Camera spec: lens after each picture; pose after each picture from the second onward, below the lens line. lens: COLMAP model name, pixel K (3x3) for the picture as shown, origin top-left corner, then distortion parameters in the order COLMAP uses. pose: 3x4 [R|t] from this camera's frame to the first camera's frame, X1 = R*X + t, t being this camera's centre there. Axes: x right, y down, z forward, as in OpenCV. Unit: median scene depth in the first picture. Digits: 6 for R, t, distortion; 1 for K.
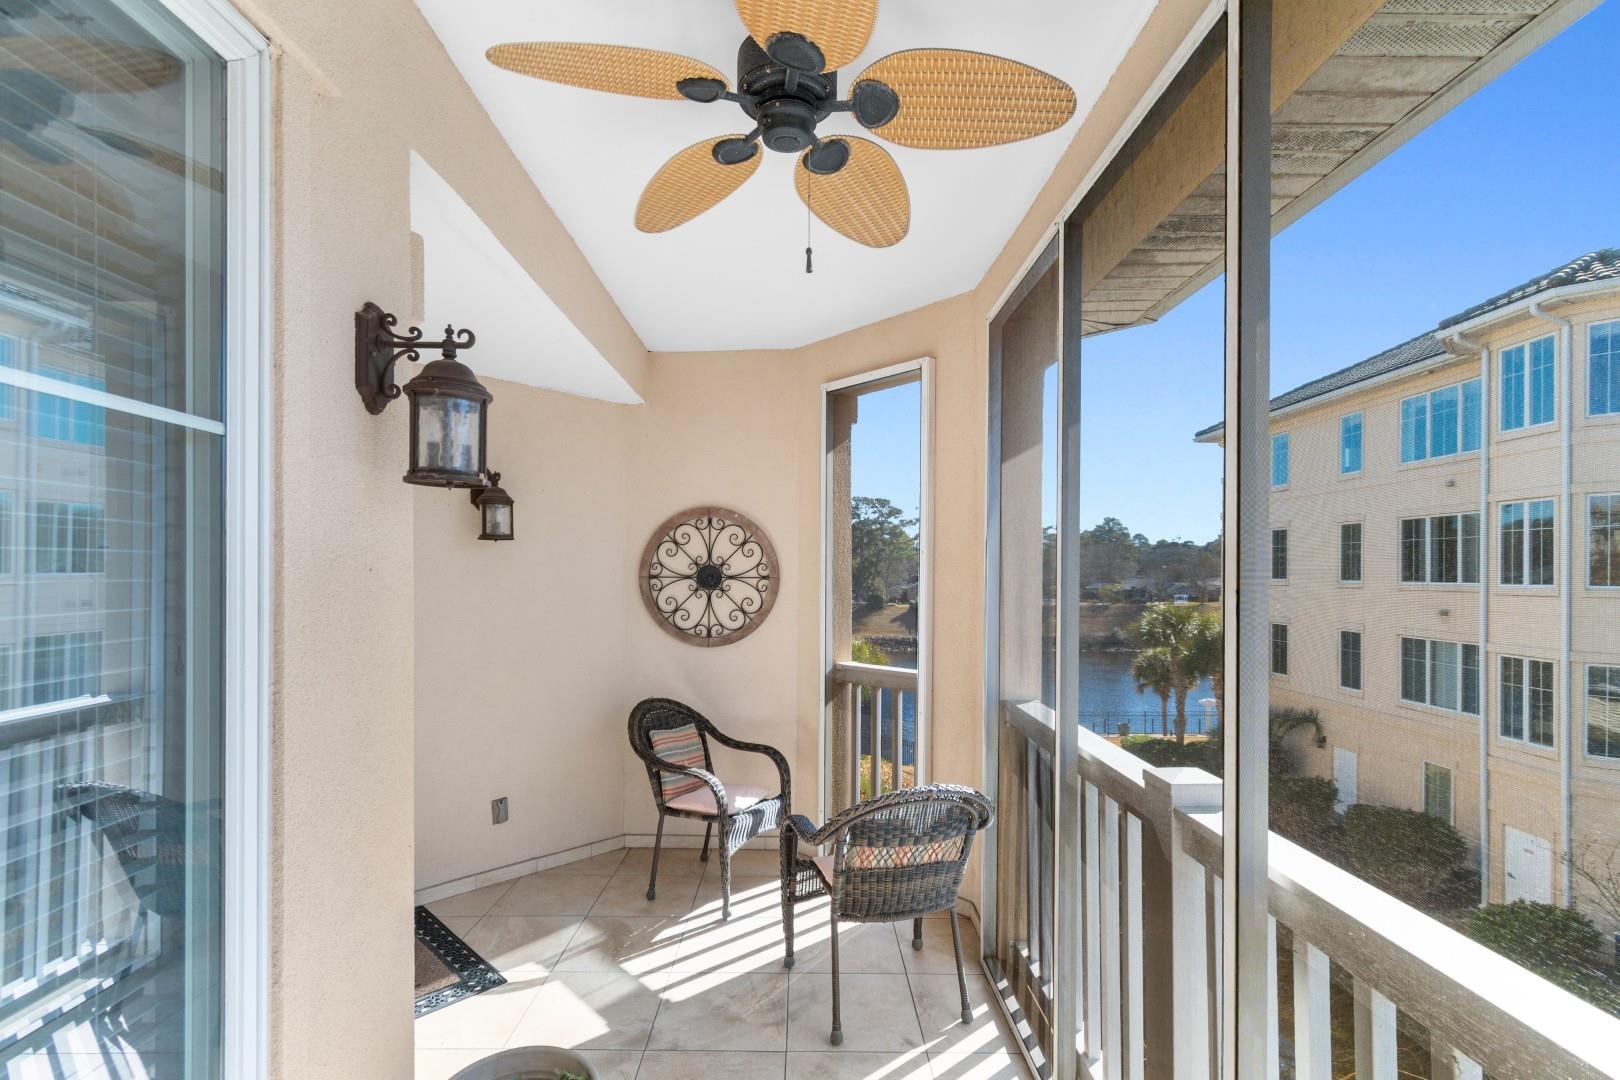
lens RADIAL K [[720.0, 0, 809.5], [0, 720.0, 560.9], [0, 0, 1]] dist [-0.001407, -0.001099]
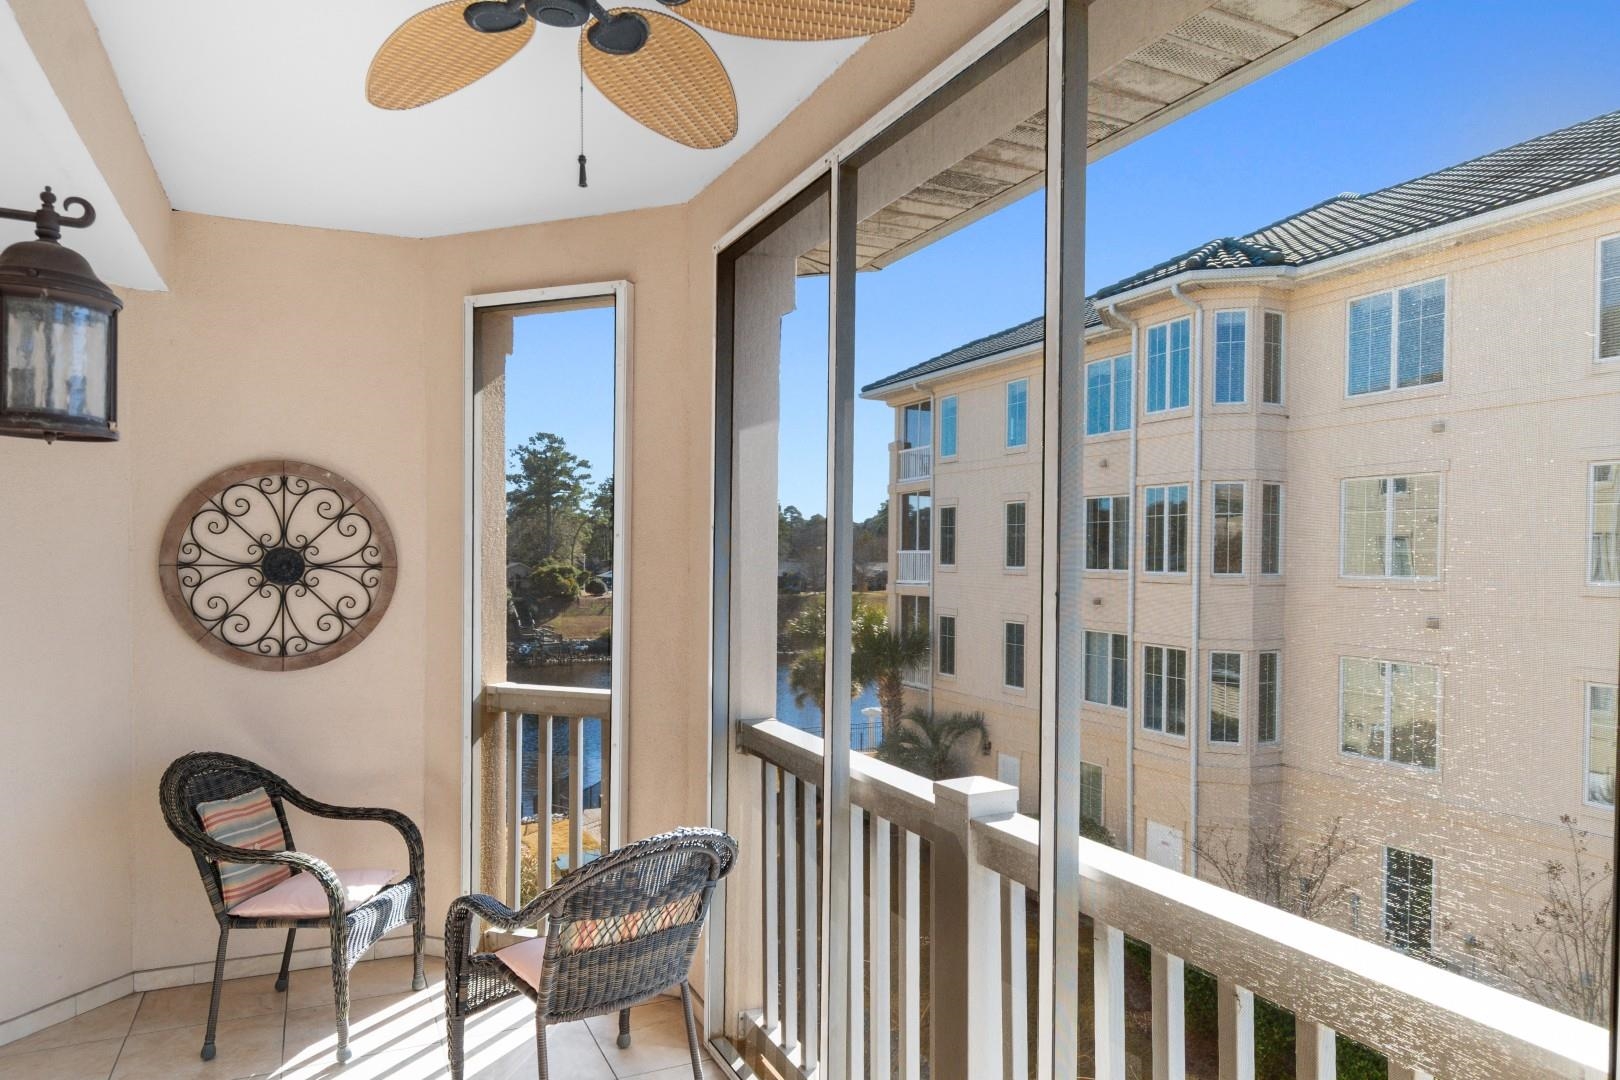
lens RADIAL K [[985.4, 0, 810.3], [0, 985.4, 546.3], [0, 0, 1]] dist [-0.003642, -0.000977]
pose [[0.903813, 0.011654, 0.427770, -0.098165], [-0.015323, 0.999869, 0.005135, -0.008373], [-0.427654, -0.011195, 0.903873, -0.032968]]
